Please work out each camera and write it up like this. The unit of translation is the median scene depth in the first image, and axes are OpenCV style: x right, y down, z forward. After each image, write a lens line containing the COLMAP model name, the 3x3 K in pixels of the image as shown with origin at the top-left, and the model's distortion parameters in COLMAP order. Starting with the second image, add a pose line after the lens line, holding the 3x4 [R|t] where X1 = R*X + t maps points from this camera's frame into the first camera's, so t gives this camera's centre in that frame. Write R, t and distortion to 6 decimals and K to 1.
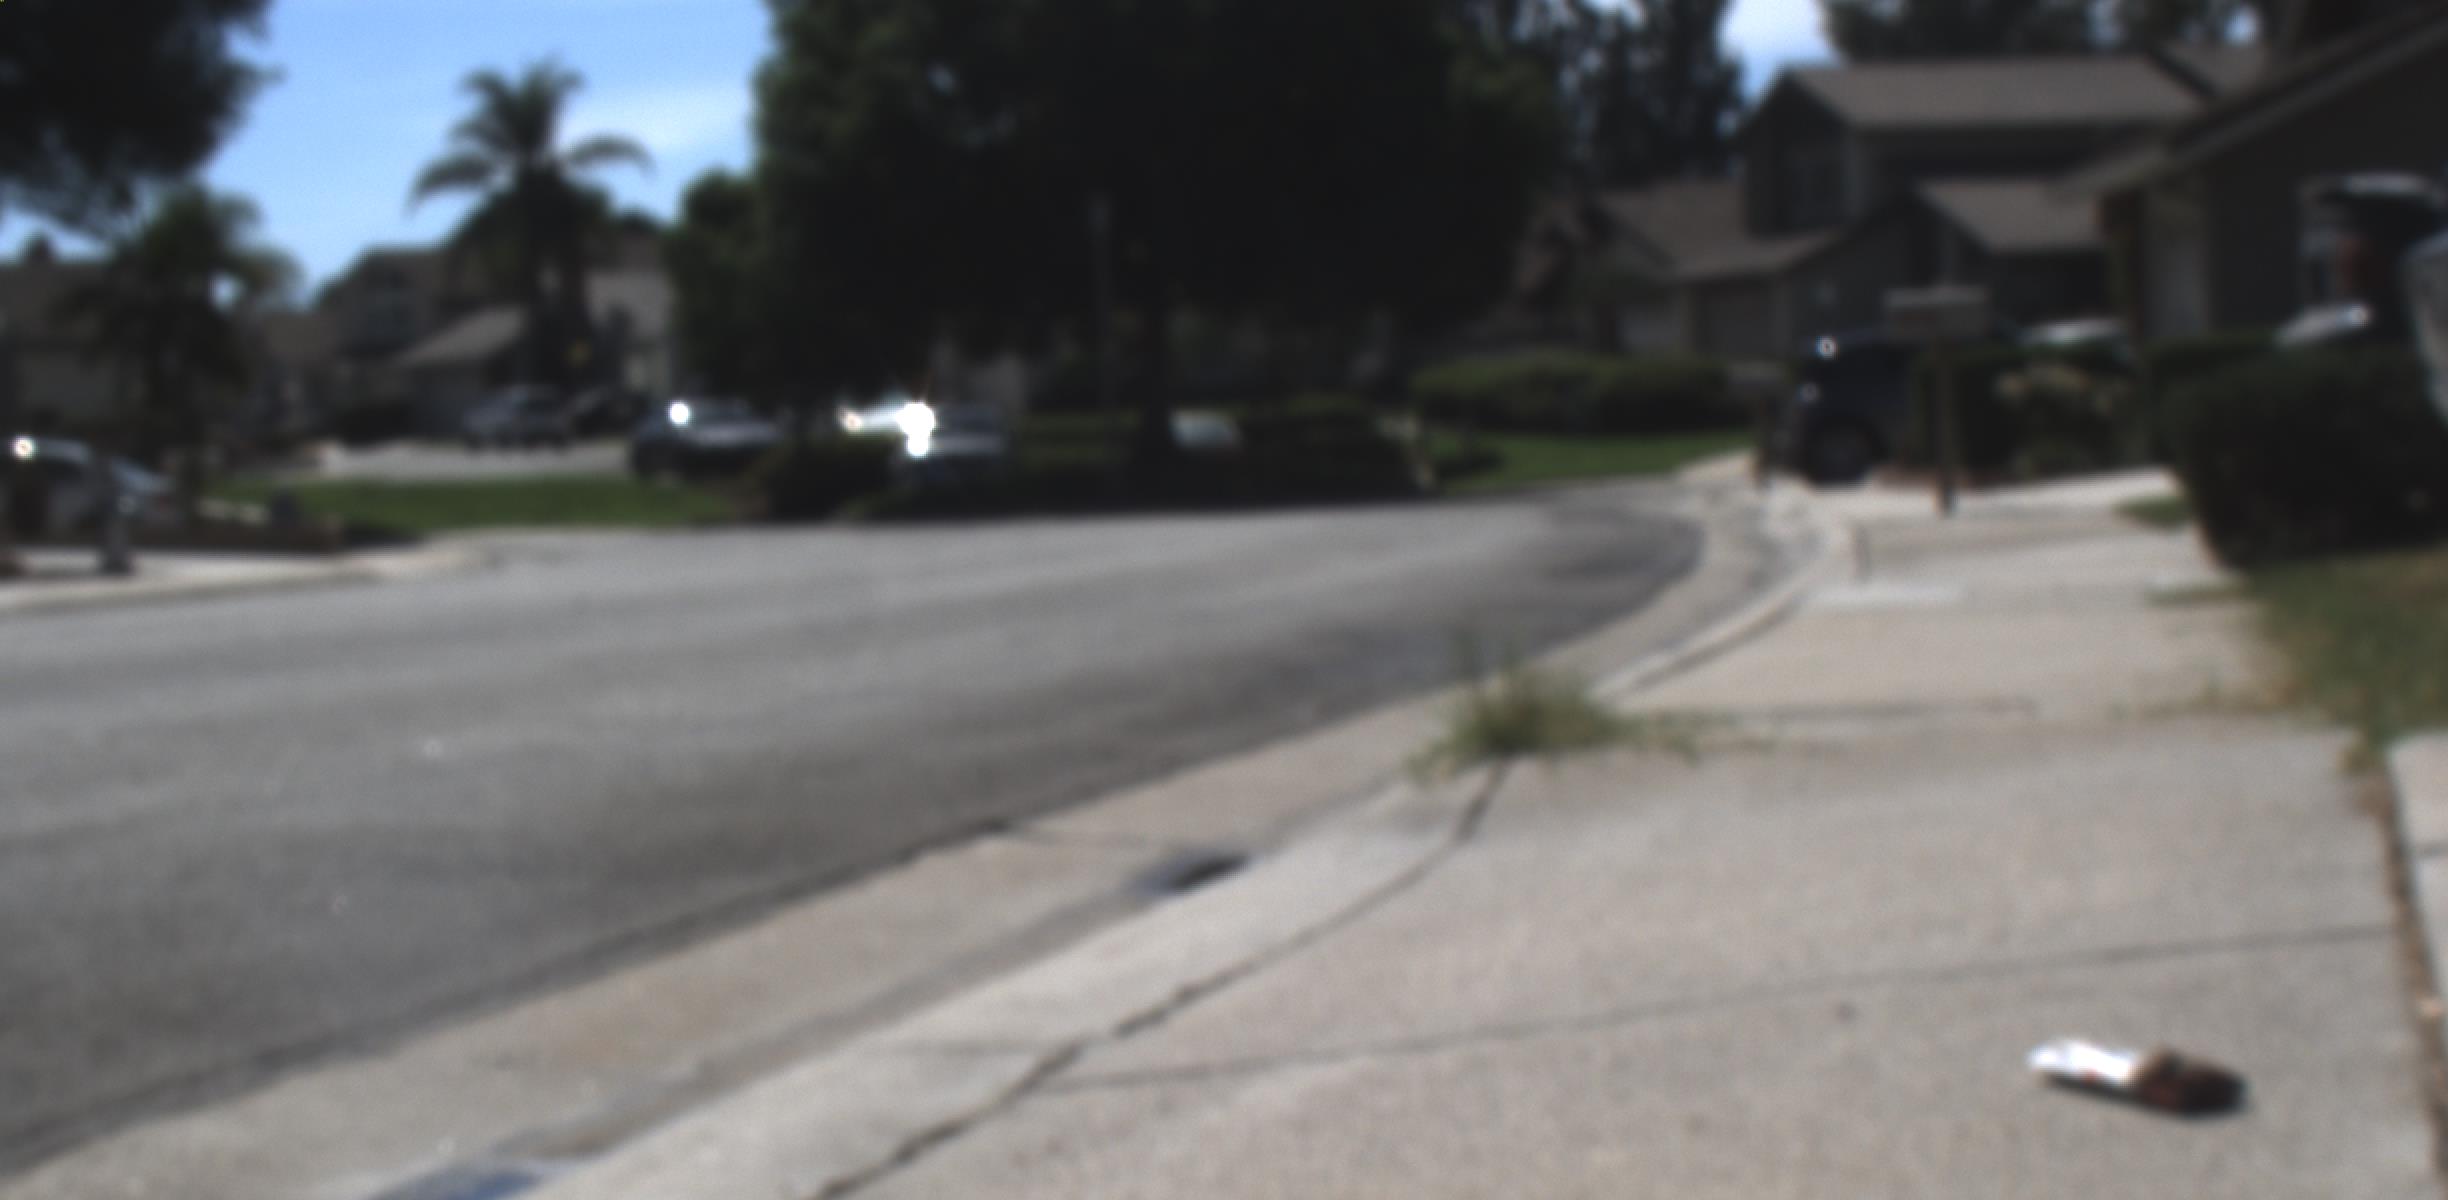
lens RADIAL K [[5109.7, 0, 1191.8], [0, 5109.7, 660.4], [0, 0, 1]] dist [-0.042294, 0.000000]
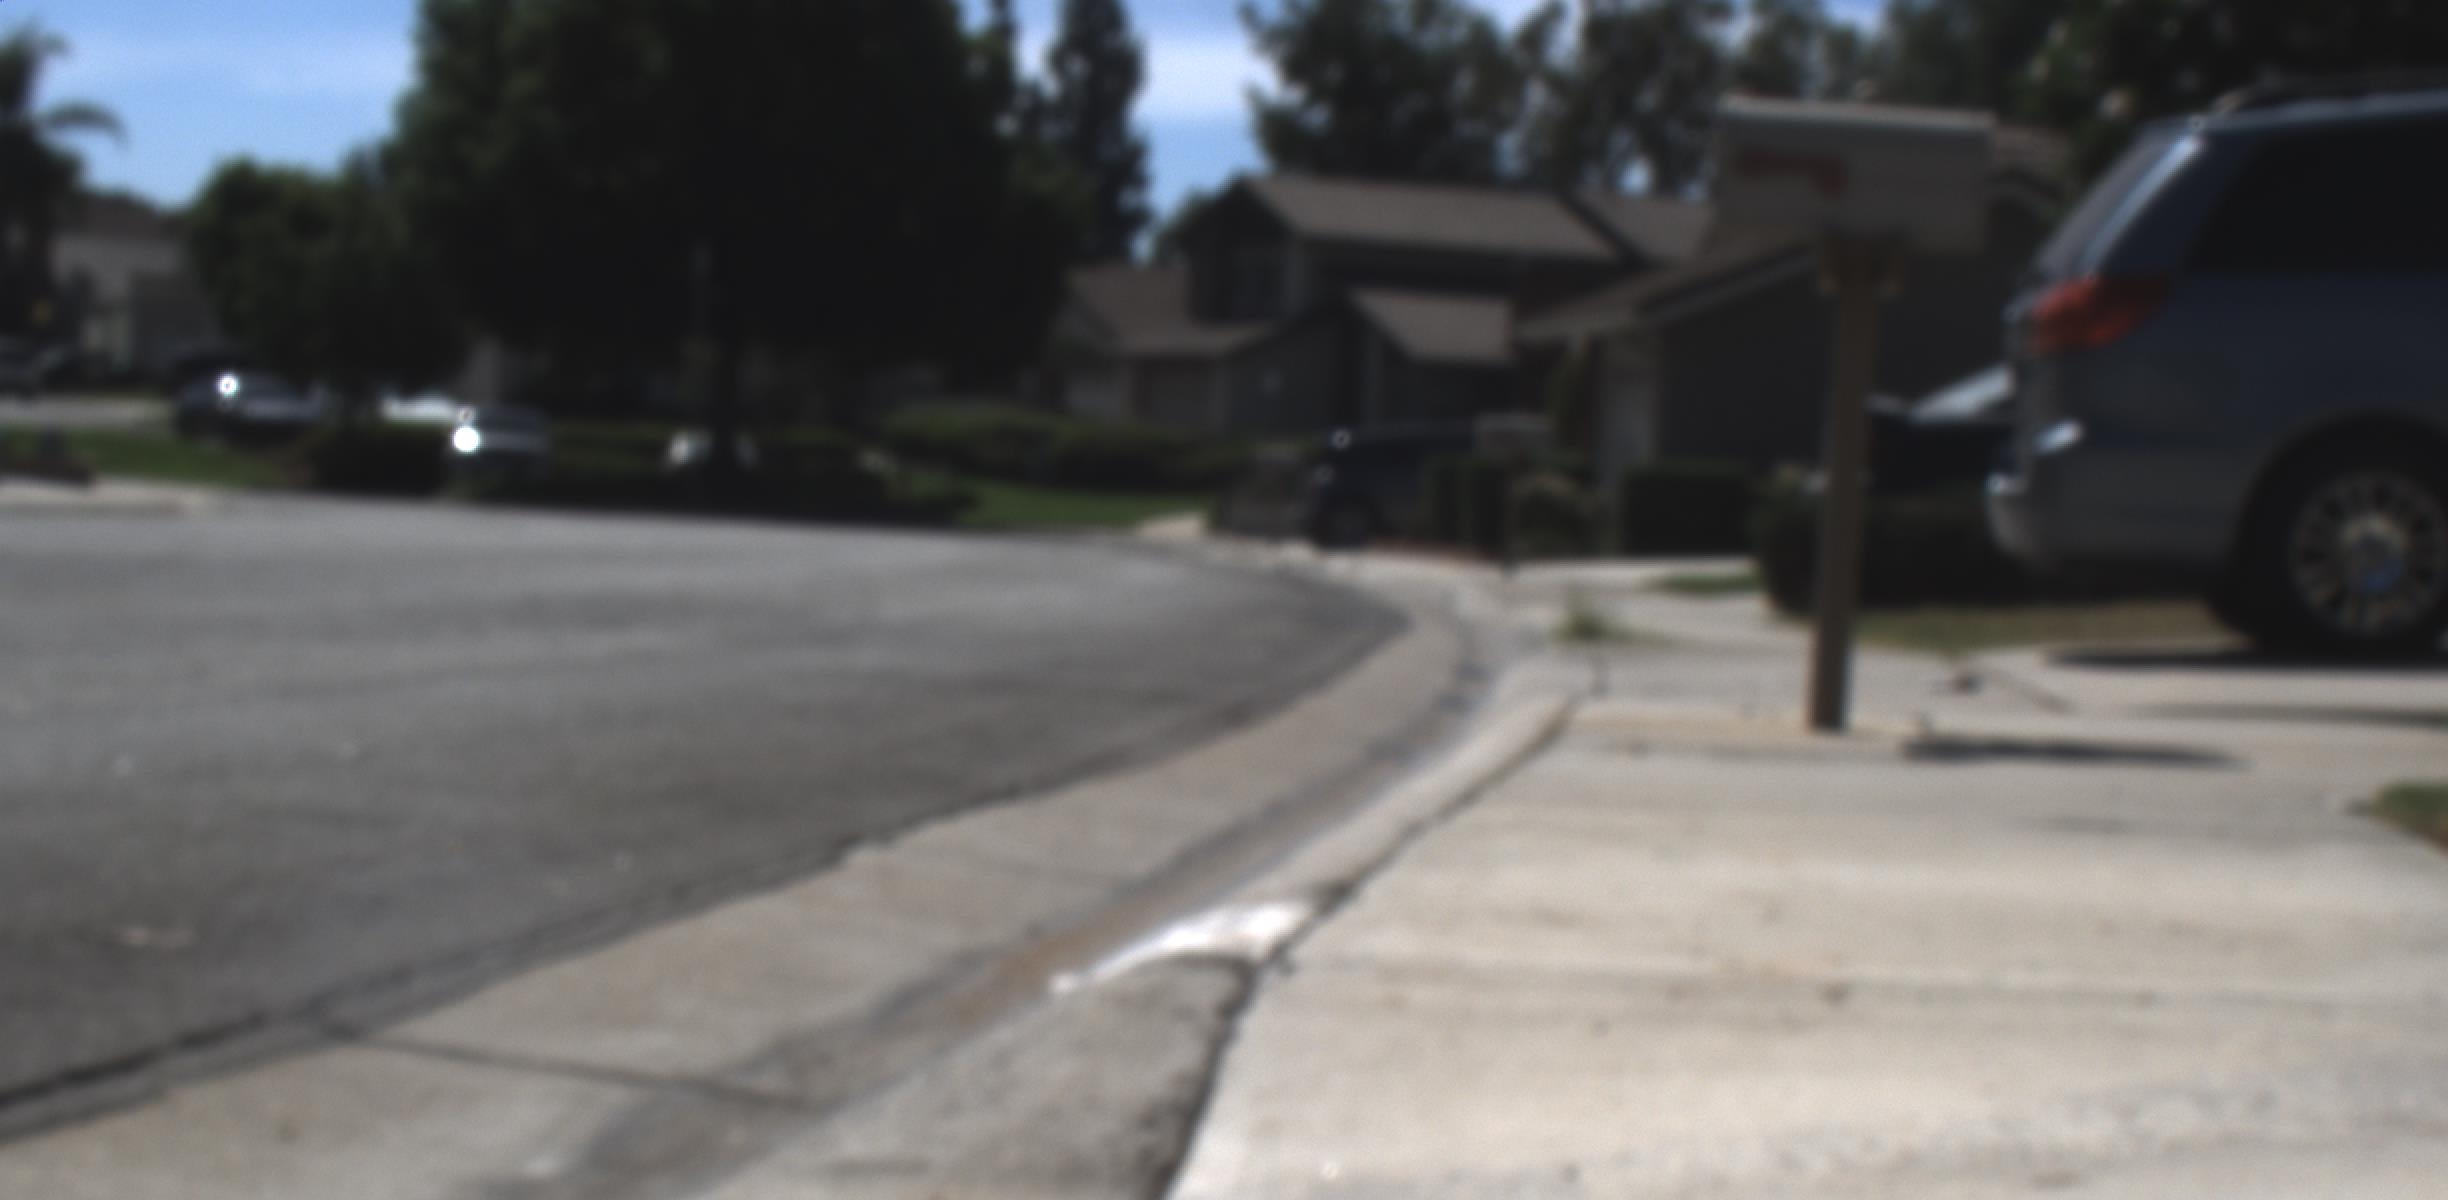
lens RADIAL K [[5109.7, 0, 1299.5], [0, 5109.7, 695.0], [0, 0, 1]] dist [-0.042294, 0.000000]
pose [[0.983622, 0.092200, 0.154877, -0.055980], [-0.091904, 0.995726, -0.009085, 0.009812], [-0.155053, -0.005298, 0.987892, -0.173245]]
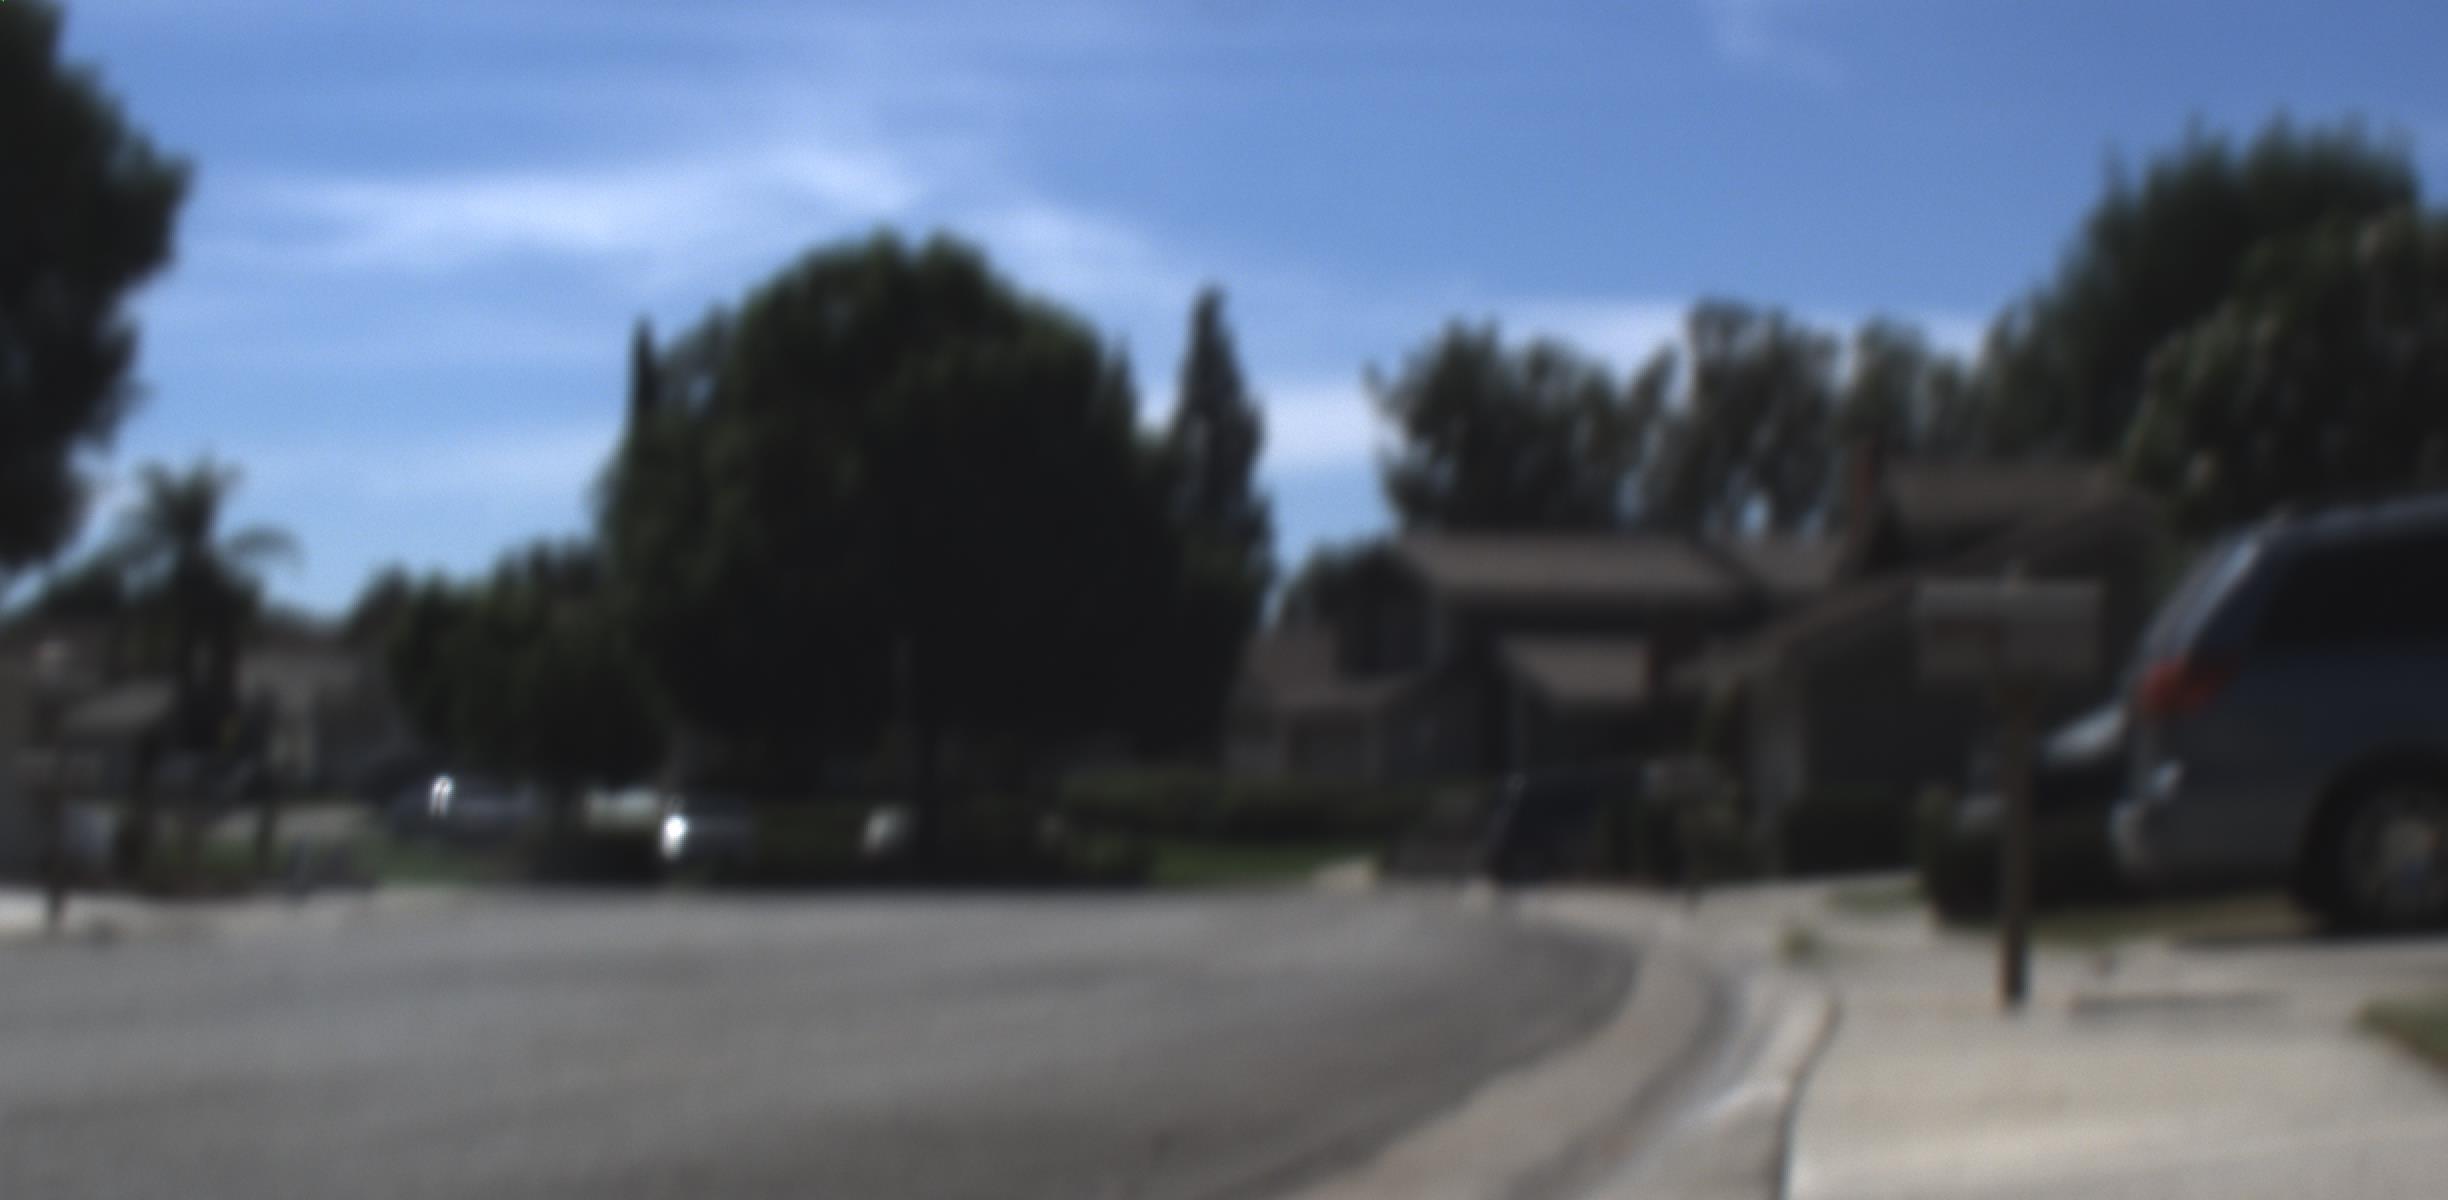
lens RADIAL K [[5109.7, 0, 1239.9], [0, 5109.7, 616.6], [0, 0, 1]] dist [-0.042294, 0.000000]
pose [[0.992452, 0.047004, 0.113272, -0.079507], [-0.036924, 0.995302, -0.089501, 0.012836], [-0.116947, 0.084643, 0.989525, -0.253887]]
